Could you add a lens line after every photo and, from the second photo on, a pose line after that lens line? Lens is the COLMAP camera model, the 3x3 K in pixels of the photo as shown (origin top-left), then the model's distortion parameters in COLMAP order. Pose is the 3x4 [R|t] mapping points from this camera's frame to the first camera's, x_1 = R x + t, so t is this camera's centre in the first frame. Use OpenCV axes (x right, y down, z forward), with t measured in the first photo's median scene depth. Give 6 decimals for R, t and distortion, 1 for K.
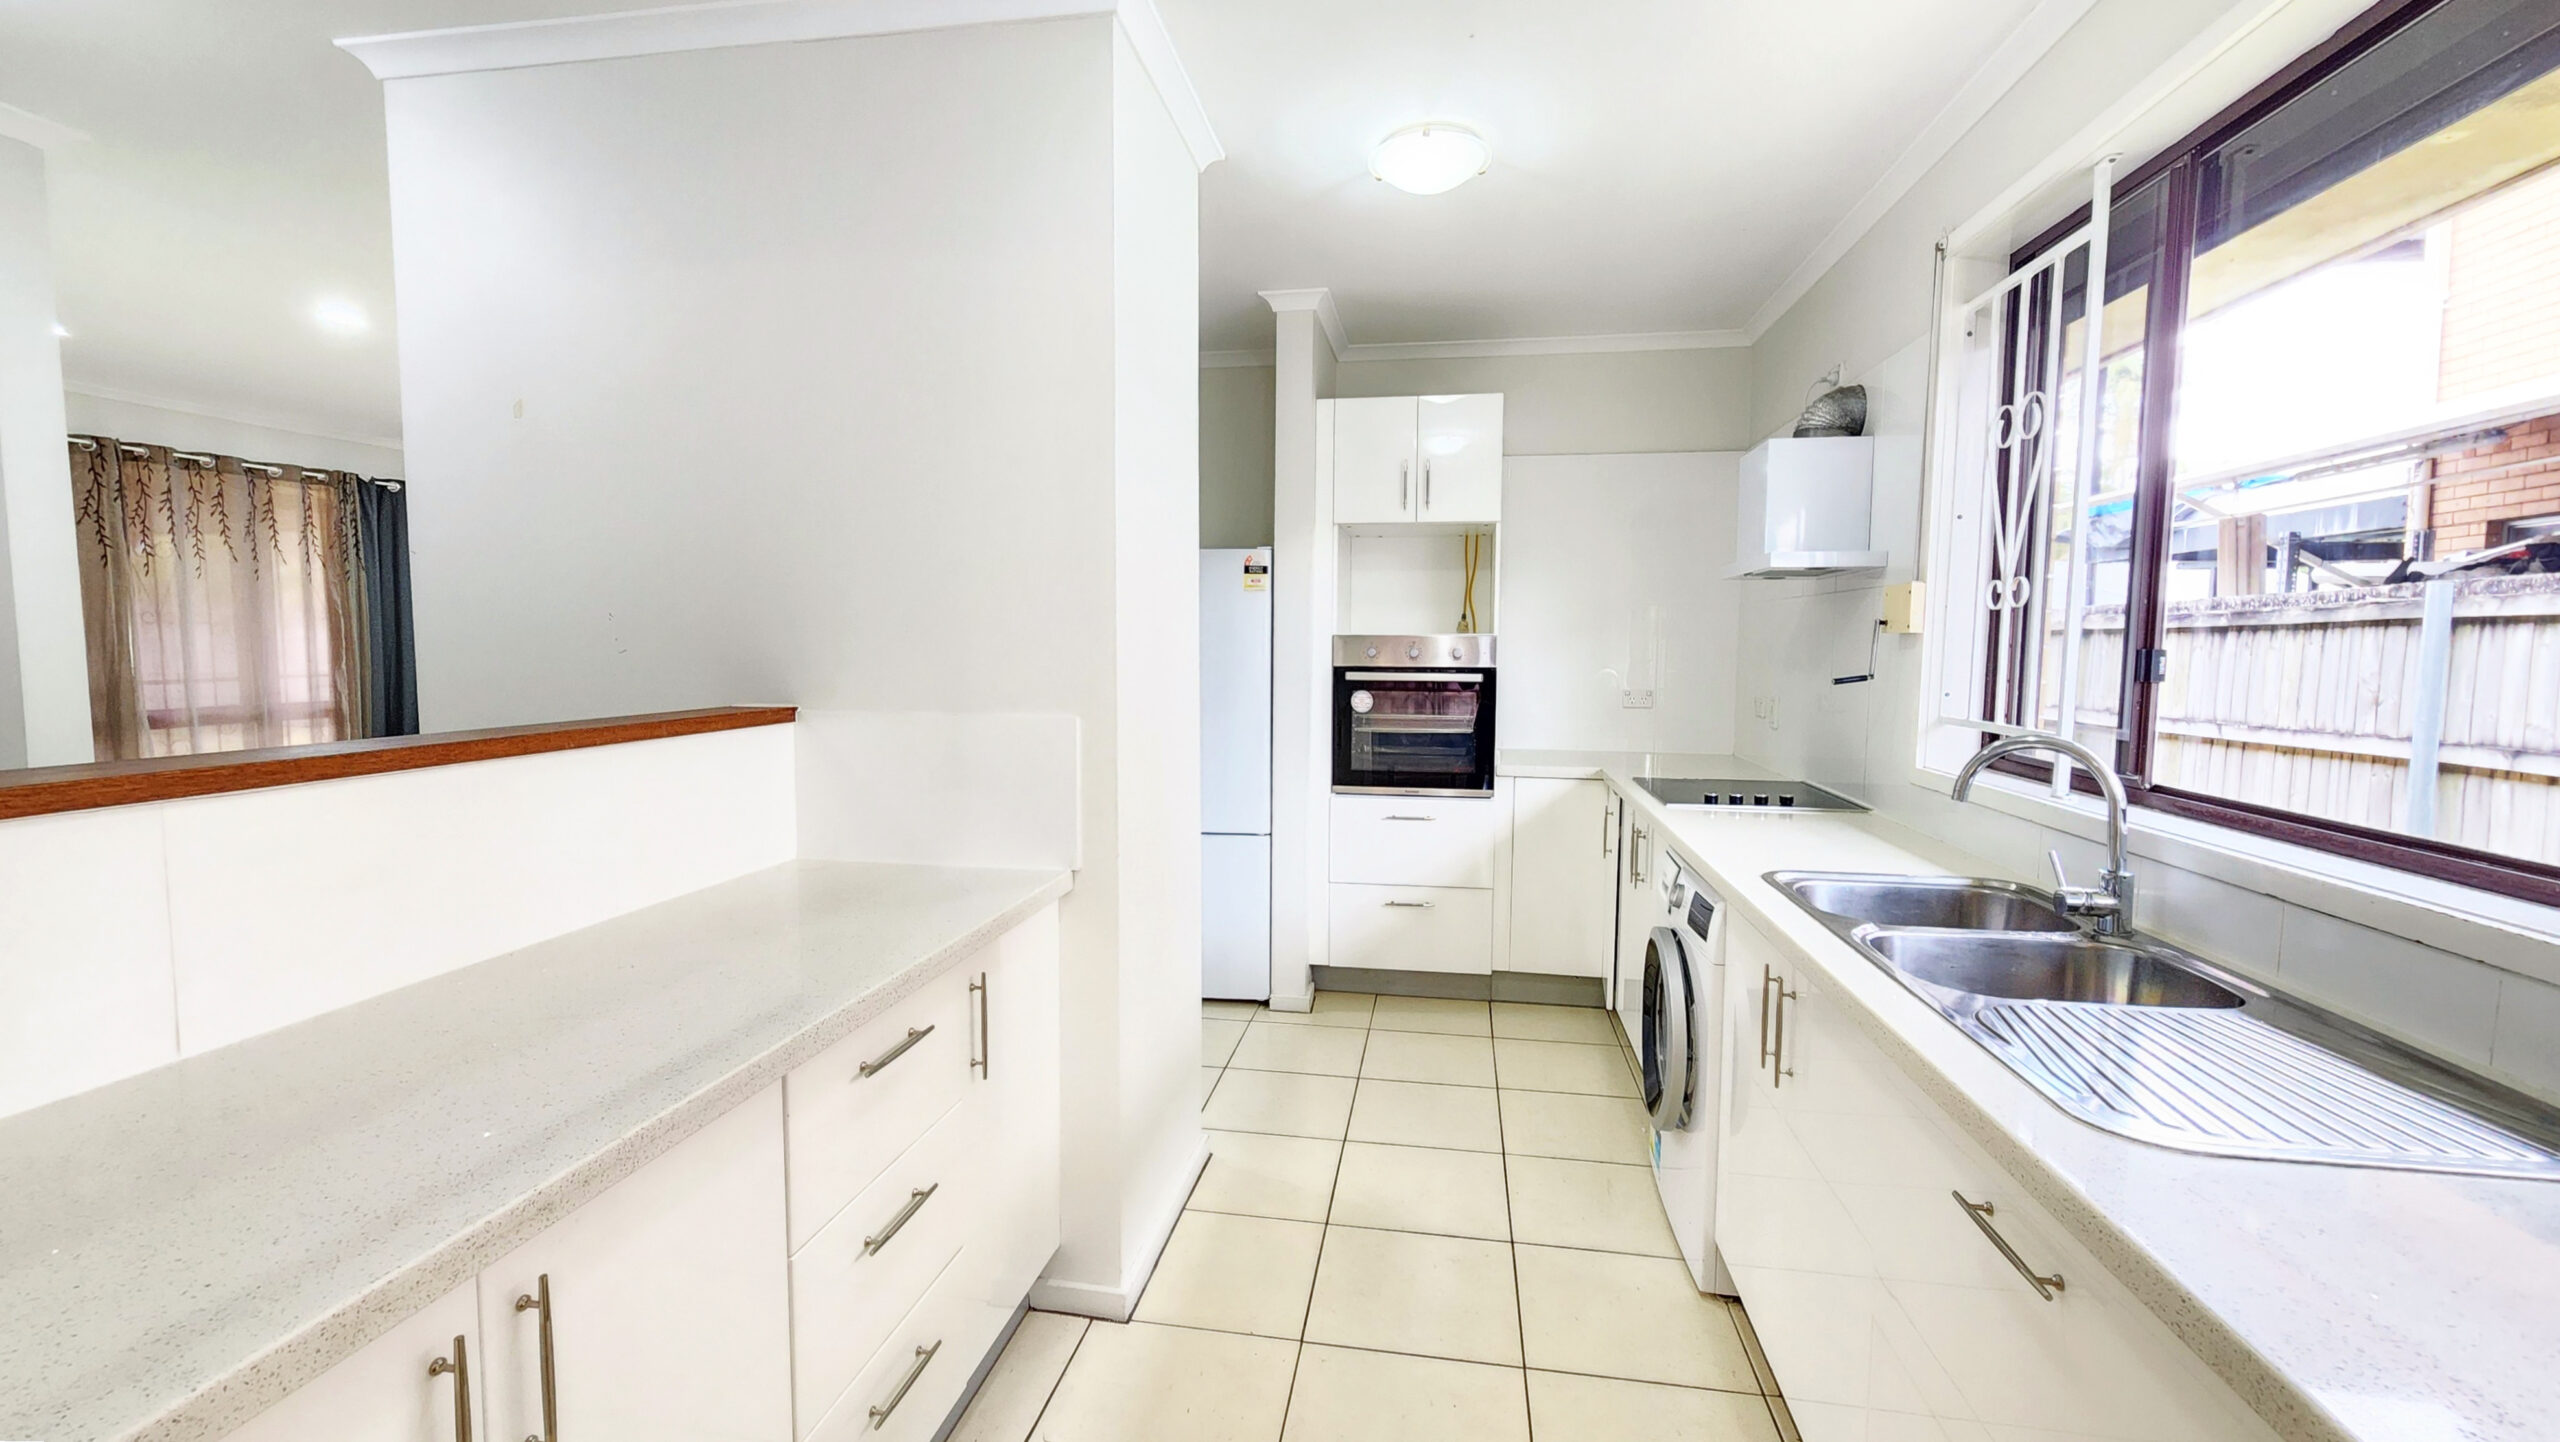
lens RADIAL K [[1060.8, 0, 1286.2], [0, 1060.8, 718.0], [0, 0, 1]] dist [0.001109, 0.000594]
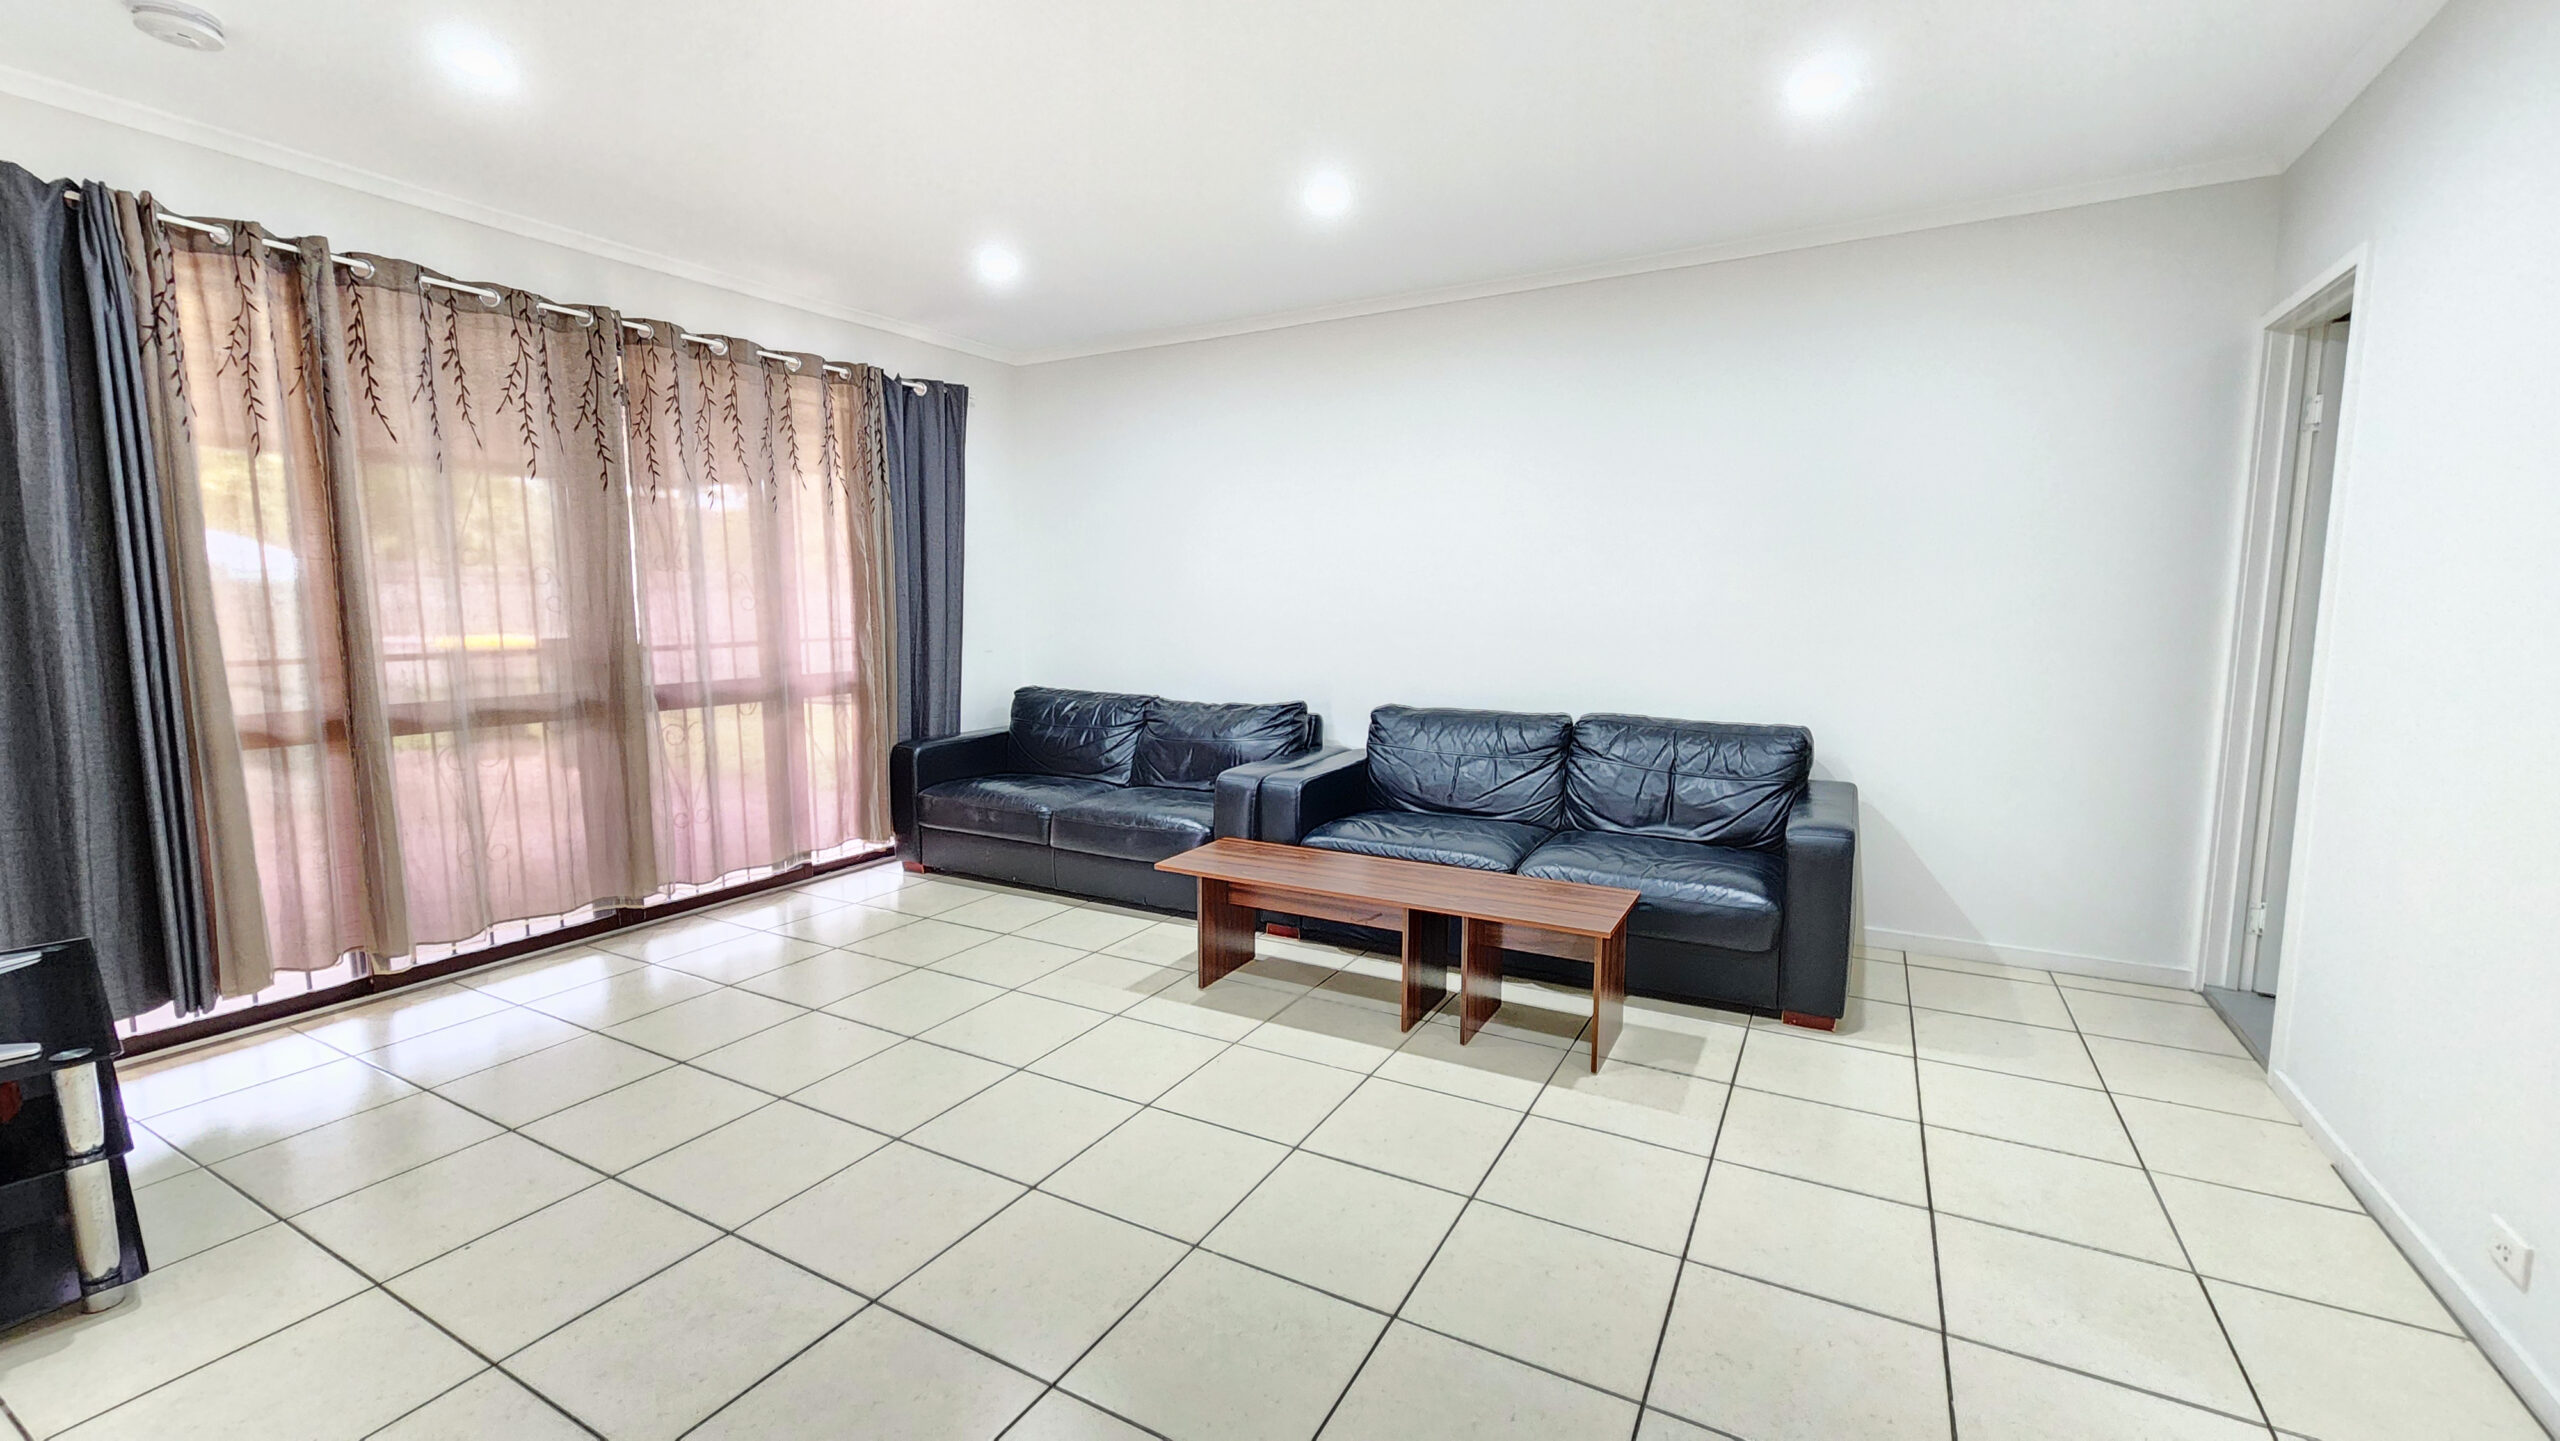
lens RADIAL K [[1060.8, 0, 1291.7], [0, 1060.8, 723.1], [0, 0, 1]] dist [0.001109, 0.000594]
pose [[0.942681, 0.028395, -0.332486, -0.373881], [-0.015745, 0.999048, 0.040681, -0.016870], [0.333325, -0.033115, 0.942230, 0.413478]]
